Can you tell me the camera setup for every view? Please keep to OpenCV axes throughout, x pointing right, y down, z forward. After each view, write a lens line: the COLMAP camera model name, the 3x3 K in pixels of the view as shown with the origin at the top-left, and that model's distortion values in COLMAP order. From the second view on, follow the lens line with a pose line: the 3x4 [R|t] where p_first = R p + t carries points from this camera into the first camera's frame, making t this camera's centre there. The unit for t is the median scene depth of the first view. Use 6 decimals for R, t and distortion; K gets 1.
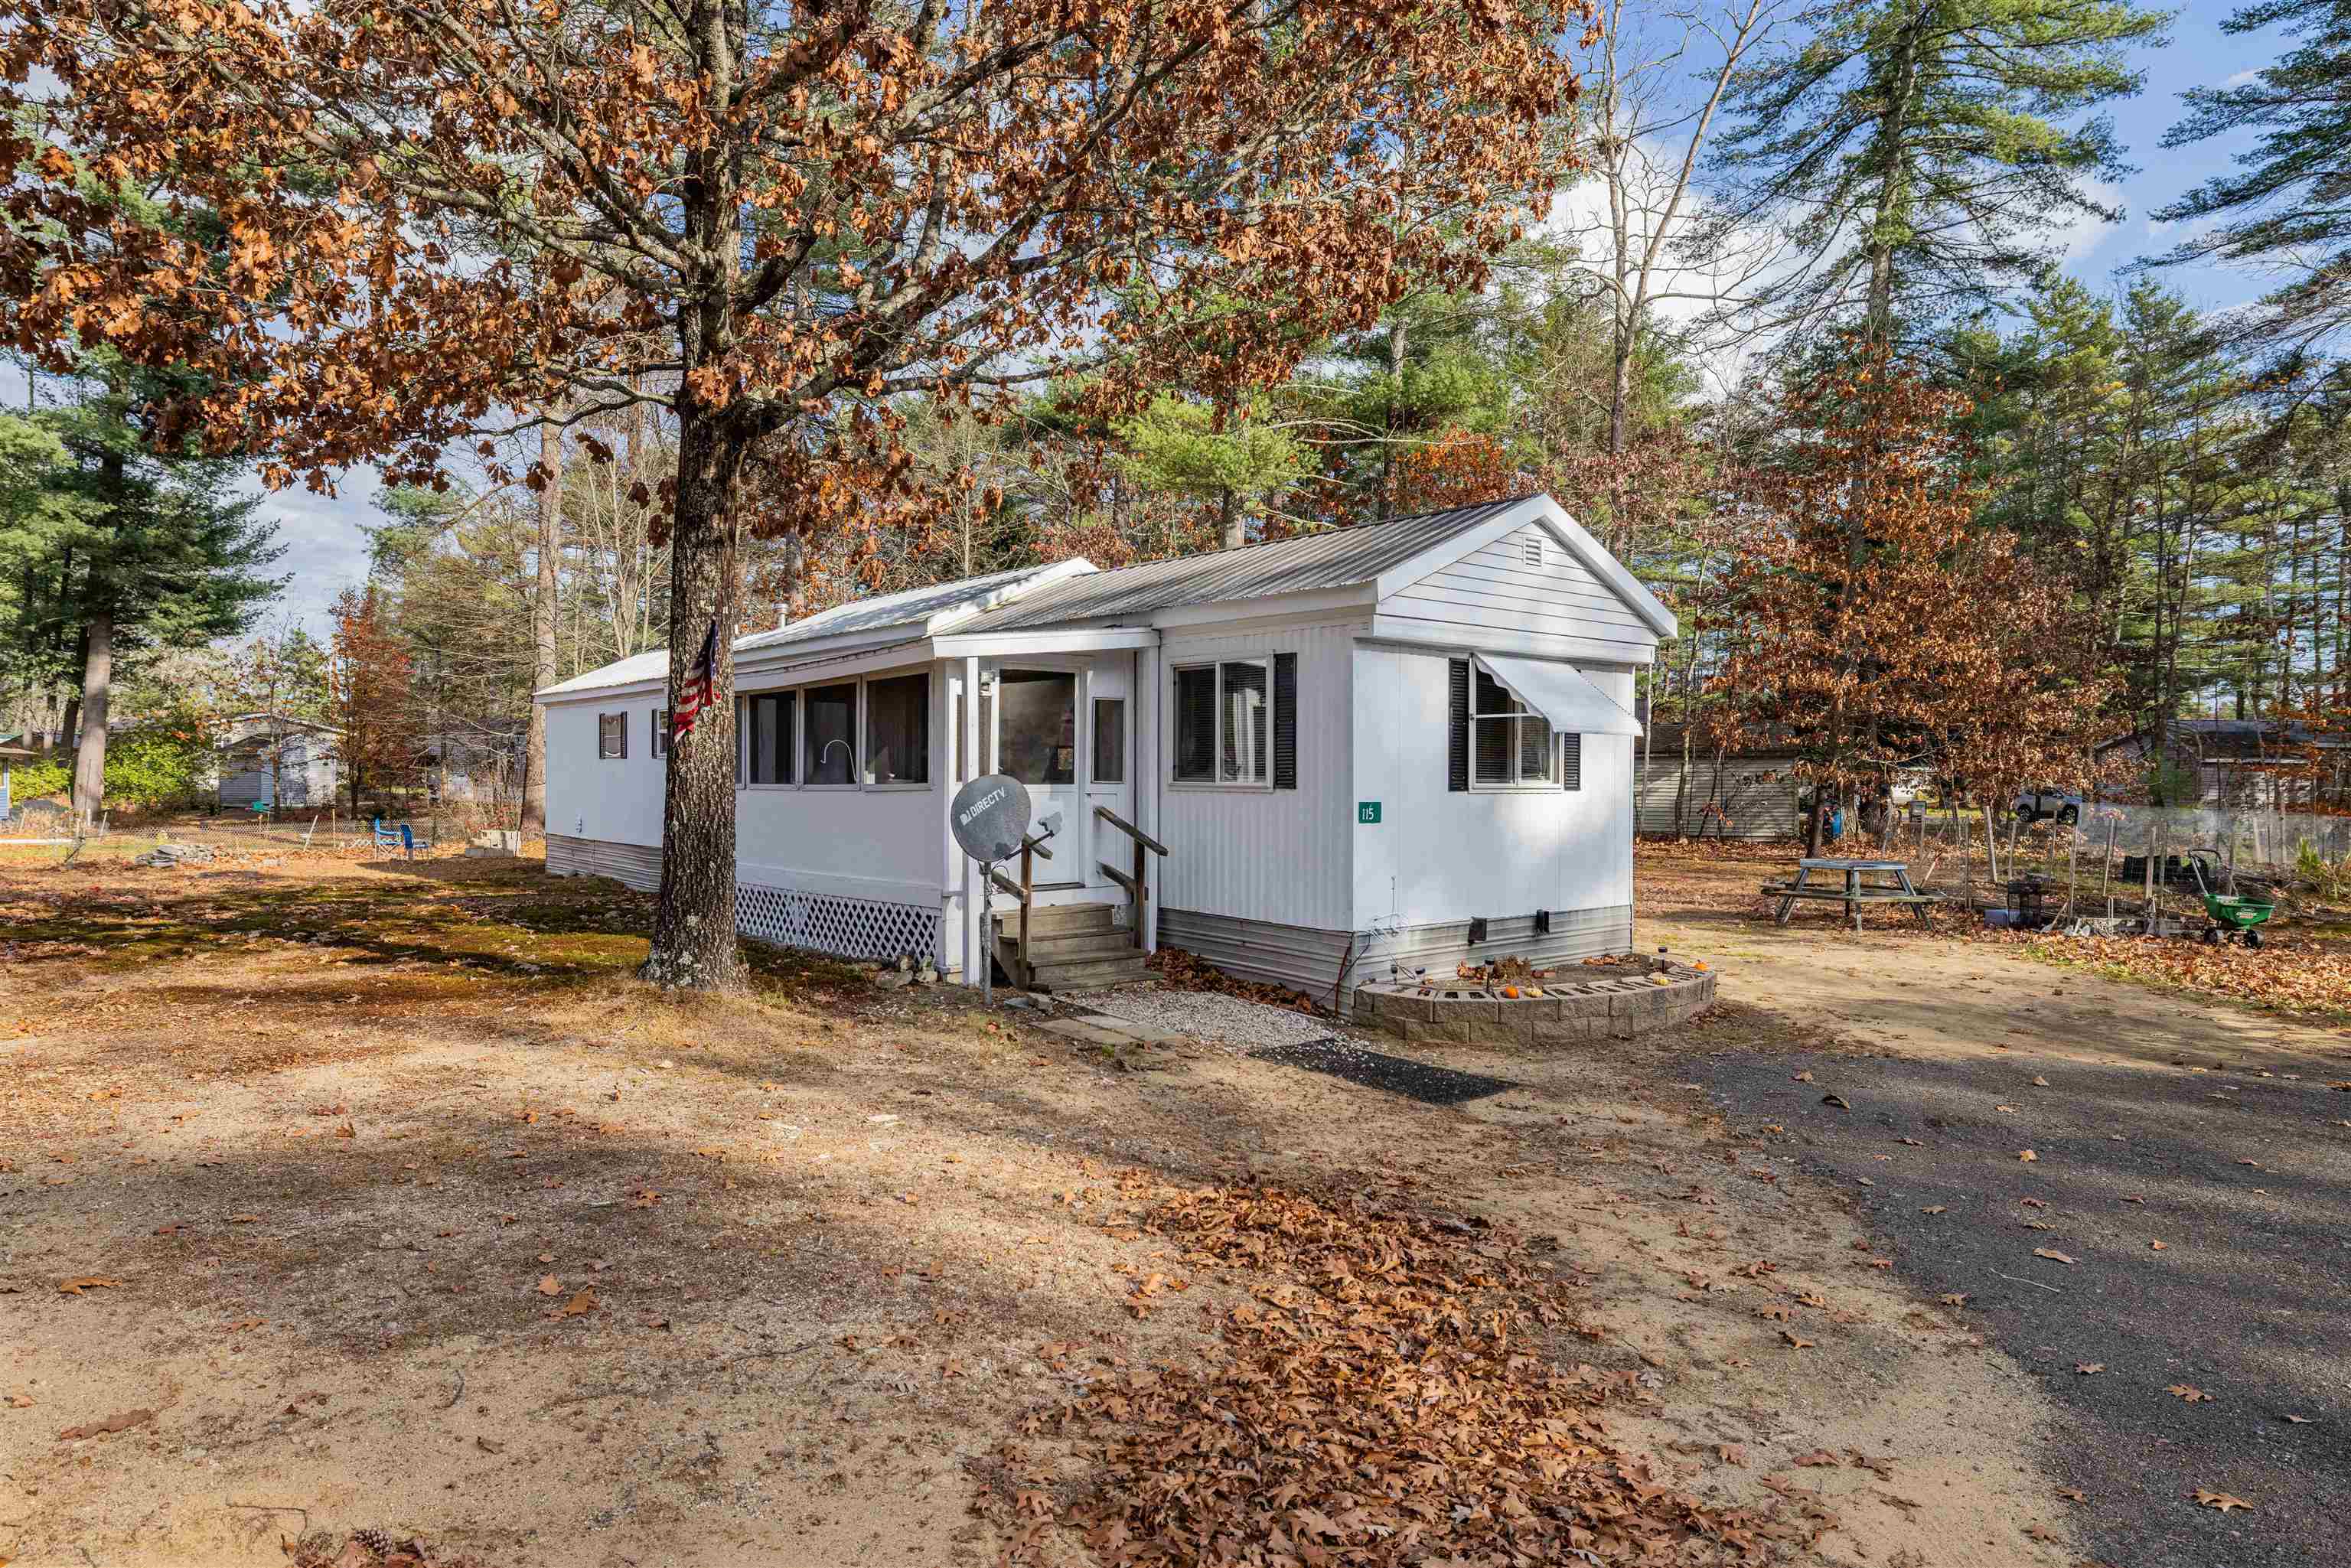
lens RADIAL K [[1410.4, 0, 1189.4], [0, 1410.4, 785.8], [0, 0, 1]] dist [-0.006625, 0.005180]
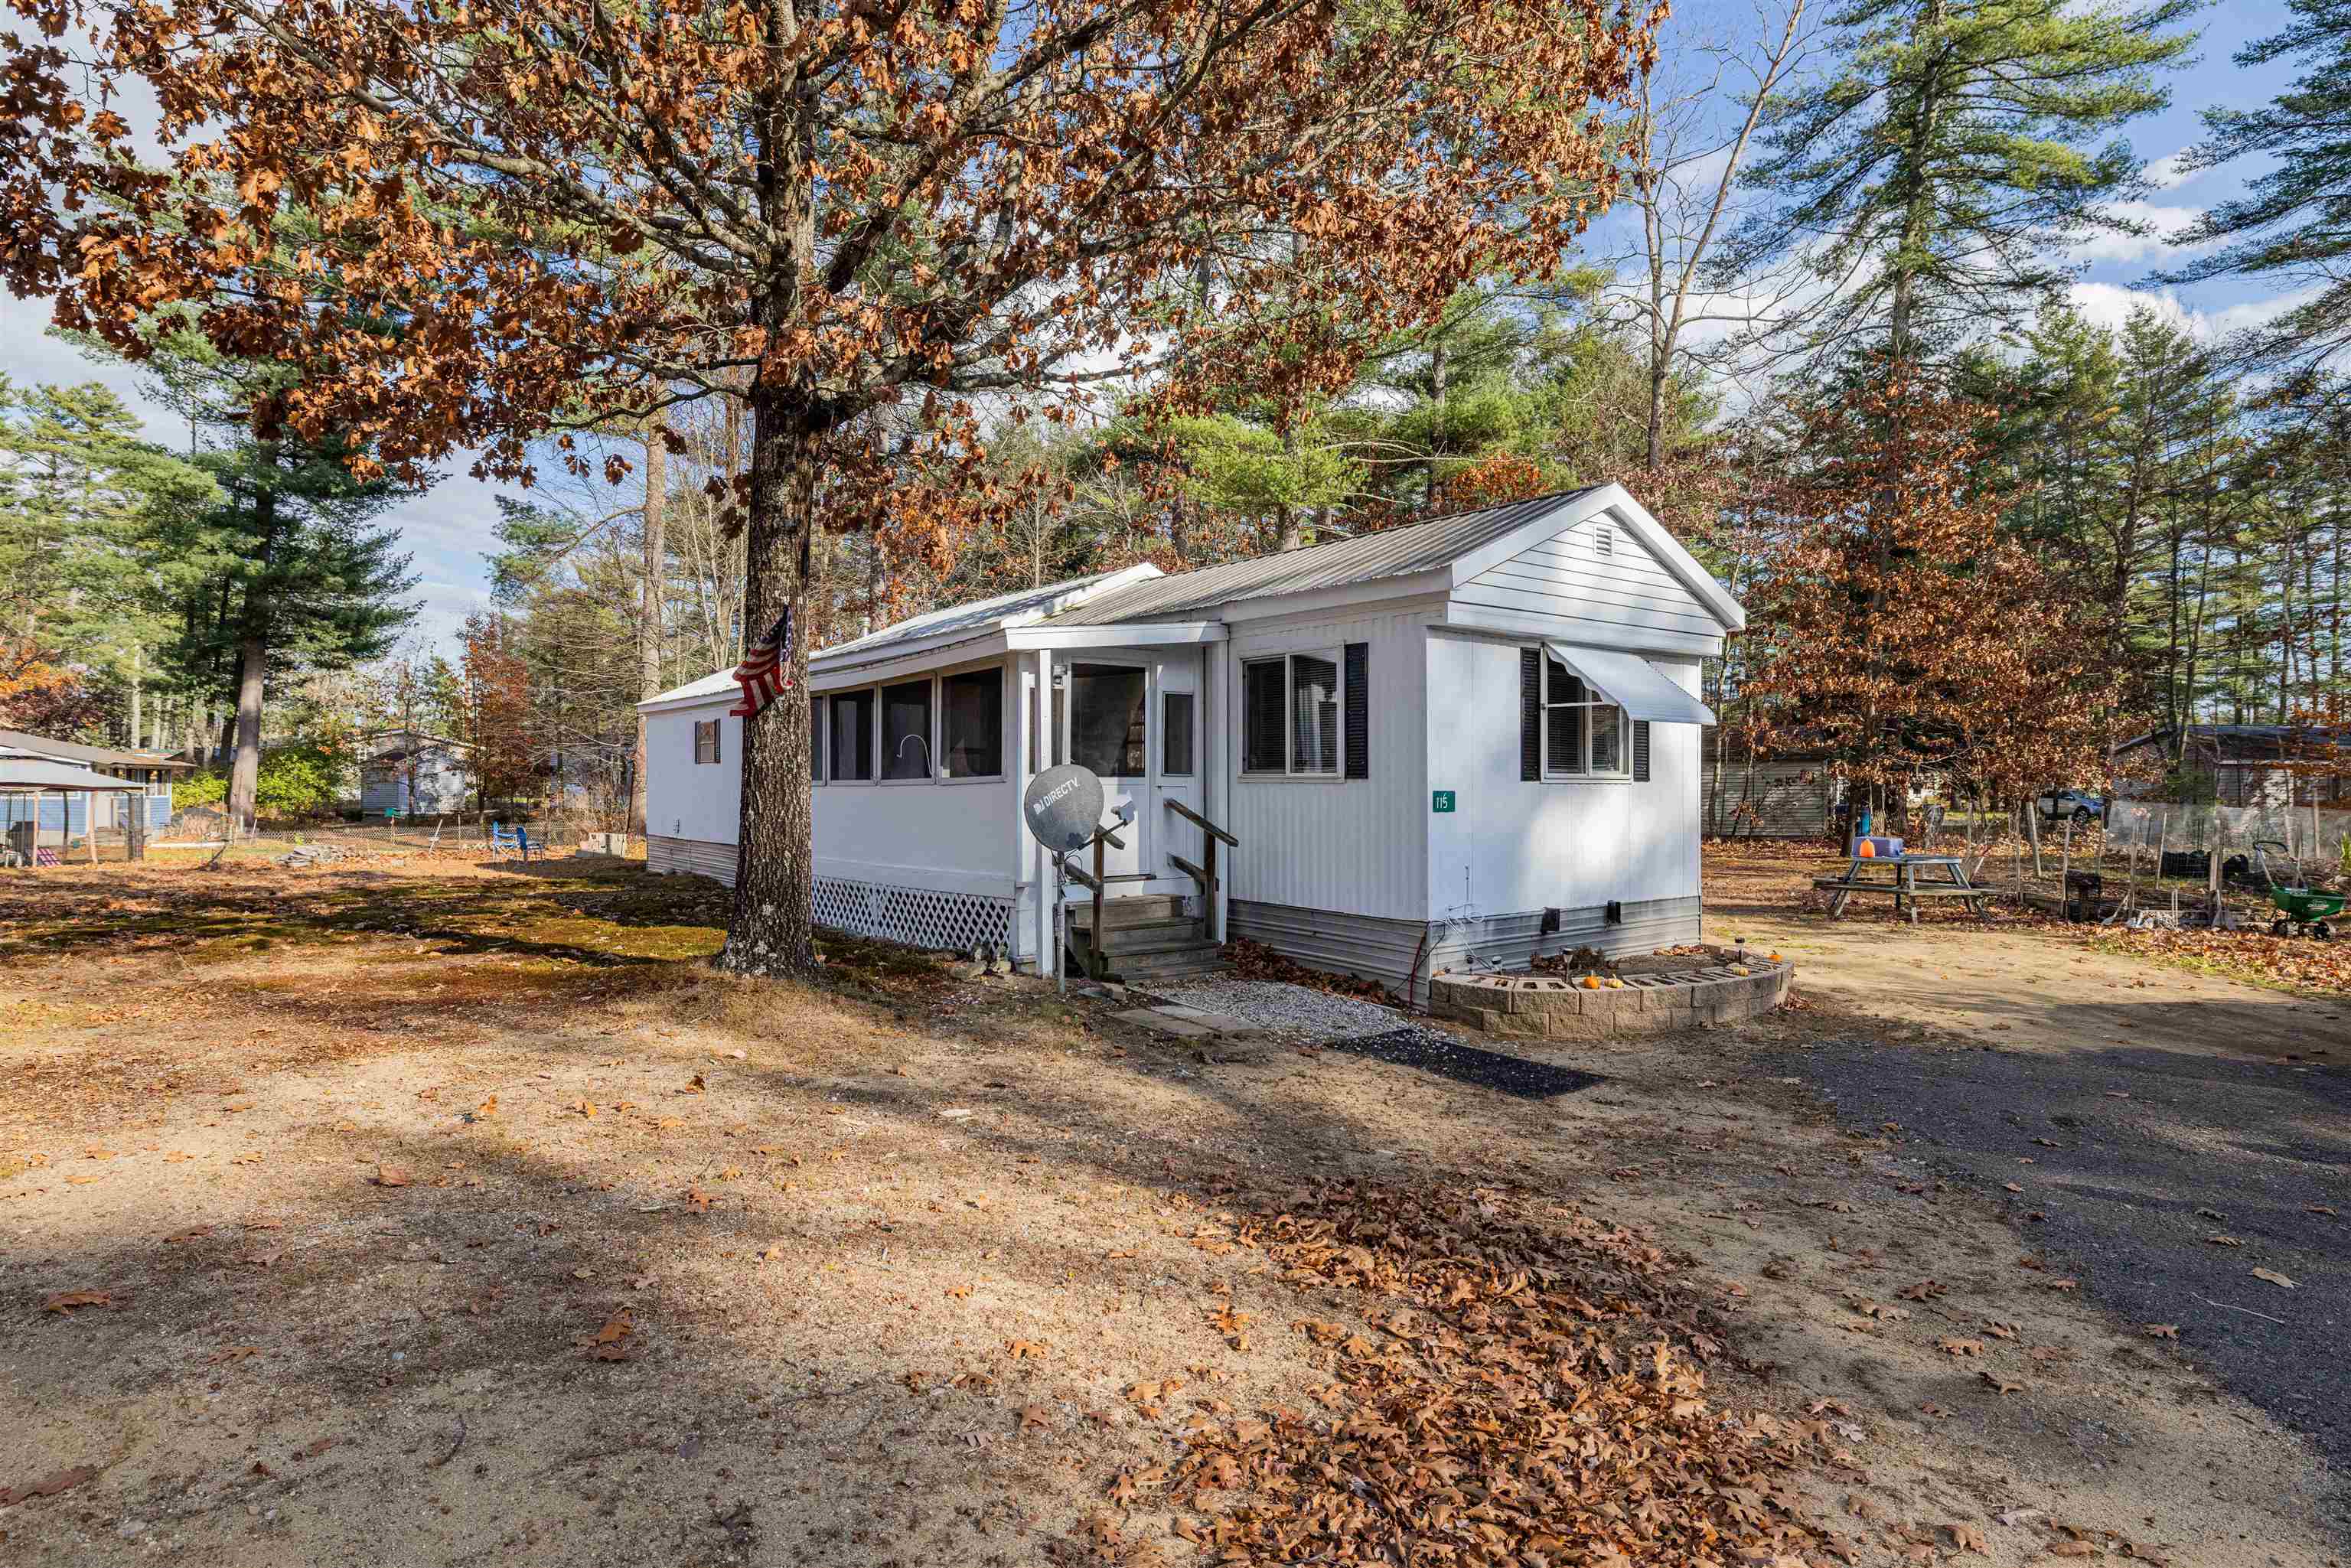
lens RADIAL K [[1287.9, 0, 1193.8], [0, 1287.9, 783.6], [0, 0, 1]] dist [0.001220, -0.001552]
pose [[0.999371, -0.004331, -0.035189, -0.014758], [0.004000, 0.999947, -0.009490, 0.013260], [0.035228, 0.009344, 0.999336, 0.080516]]
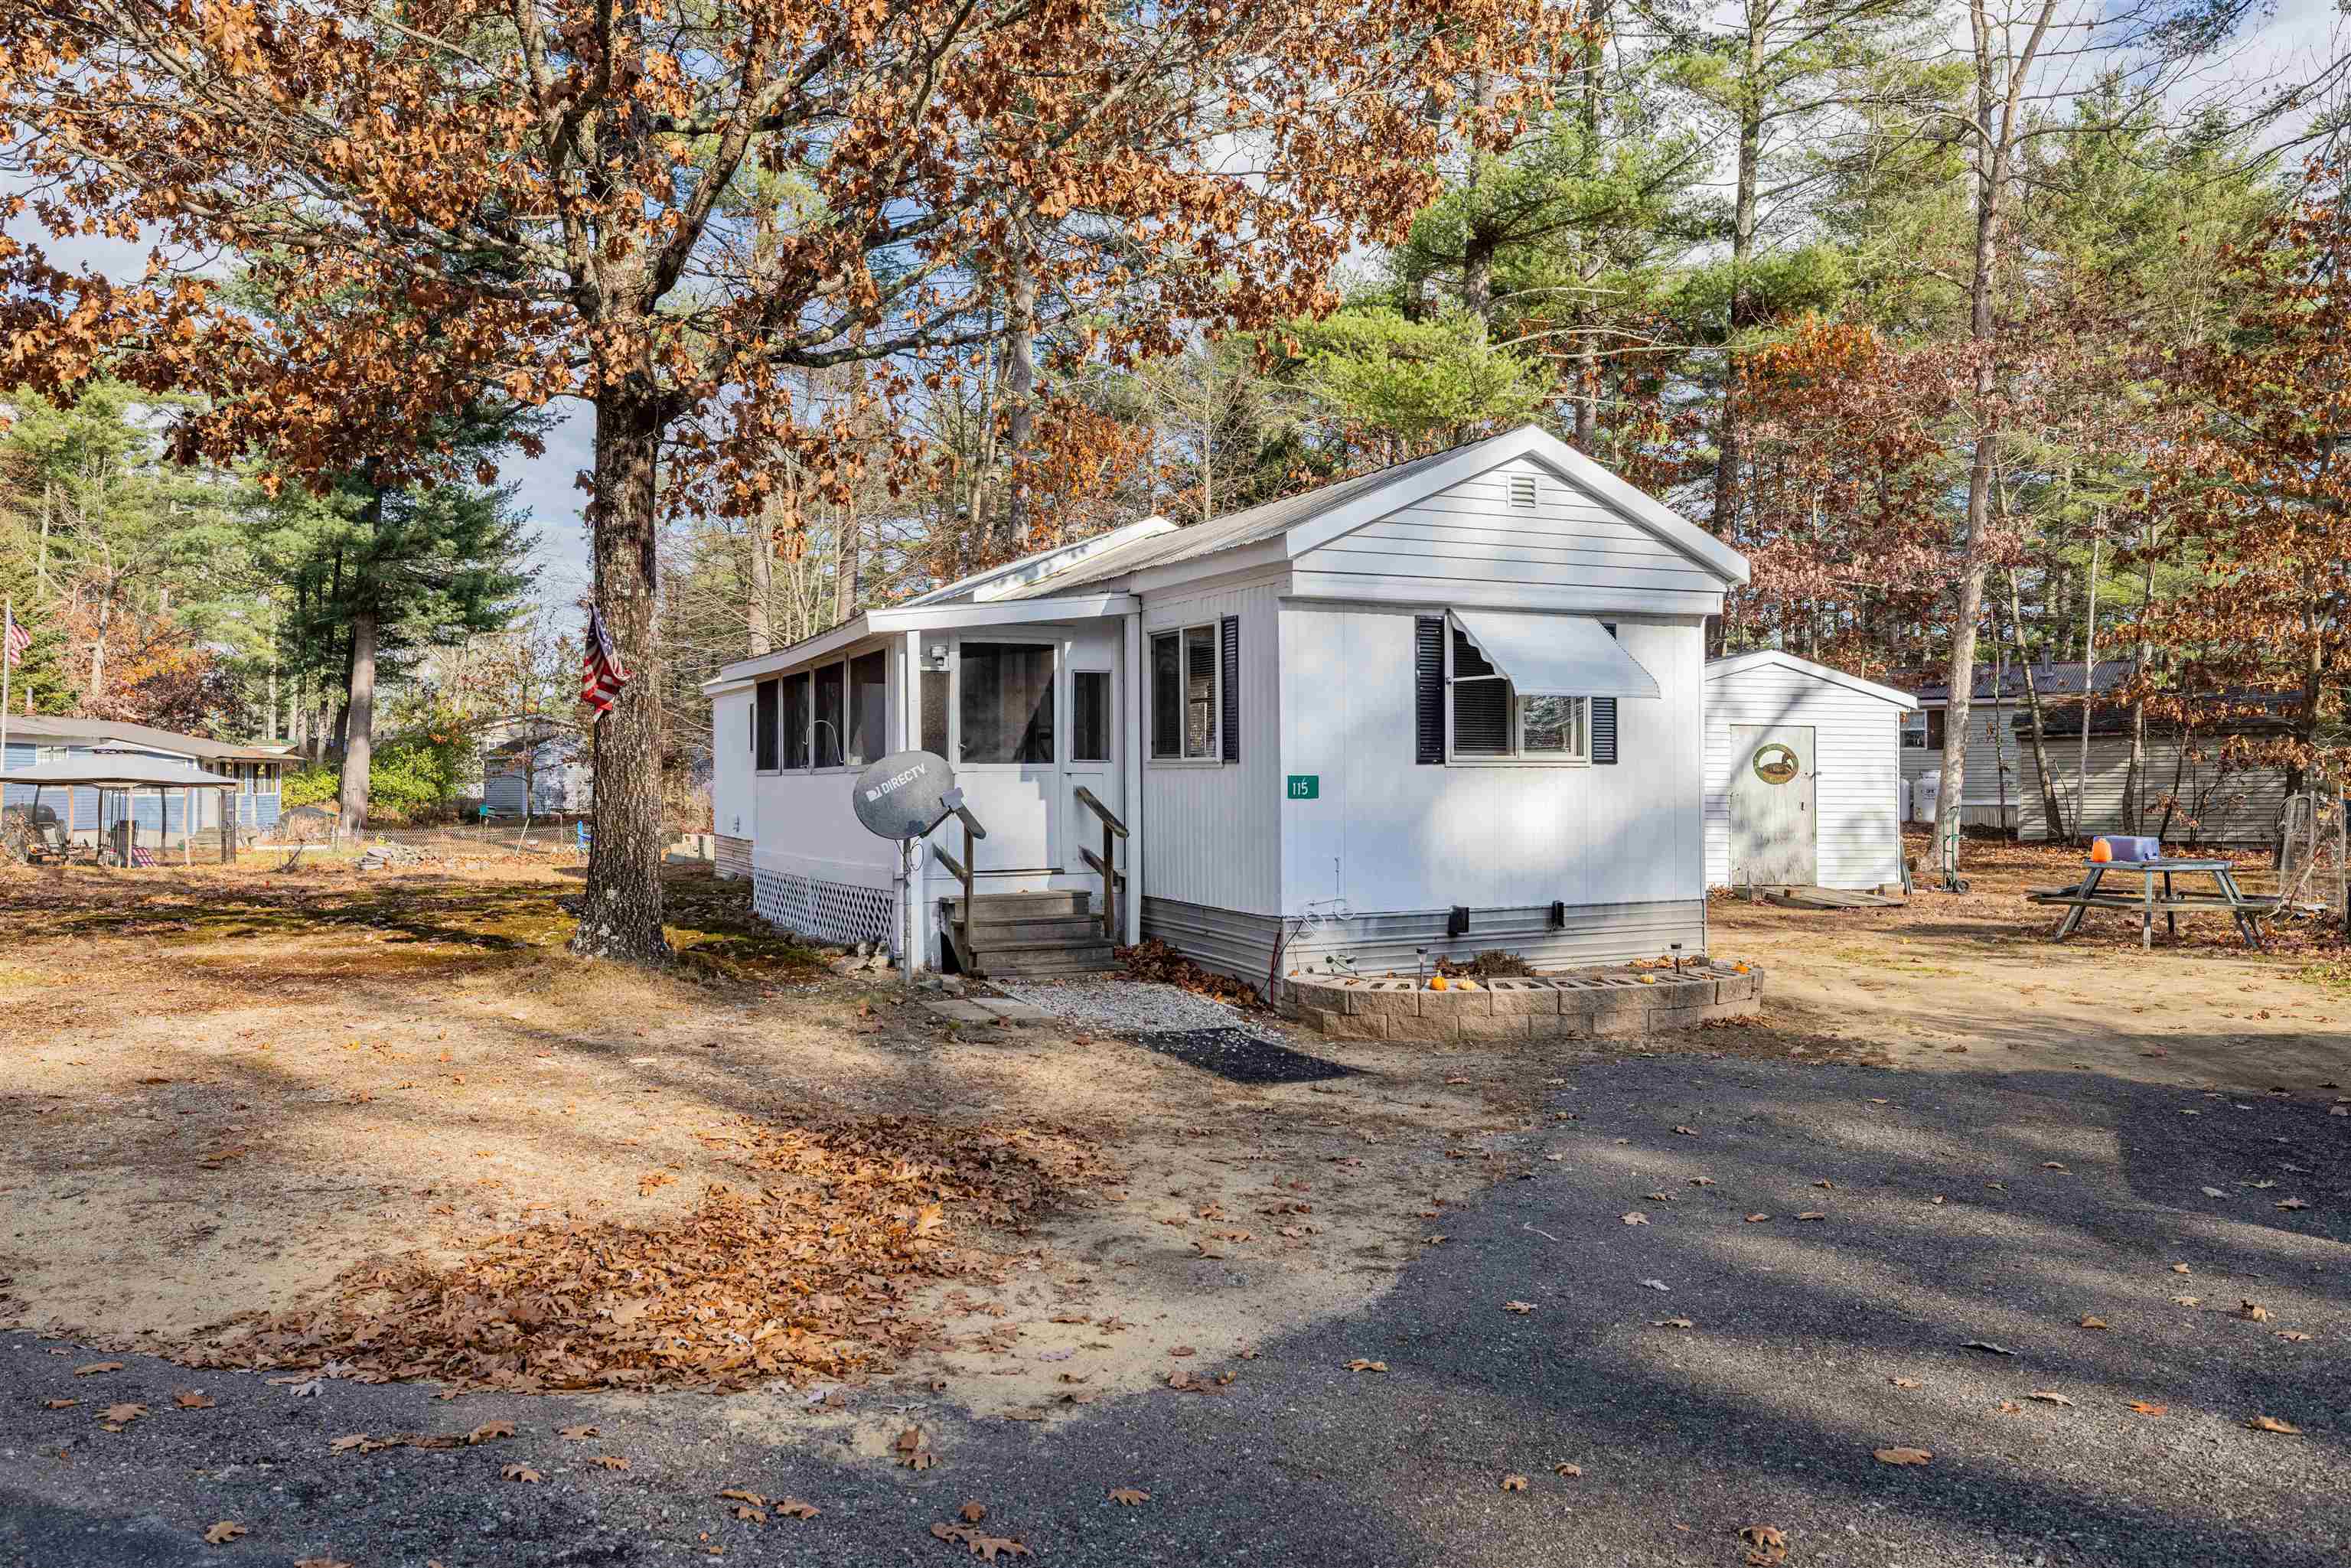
lens RADIAL K [[1779.7, 0, 1186.1], [0, 1779.7, 780.0], [0, 0, 1]] dist [0.003504, 0.003602]
pose [[0.966319, -0.008911, -0.257191, 0.325333], [0.006990, 0.999940, -0.008384, 0.021767], [0.257251, 0.006304, 0.966324, -0.126832]]
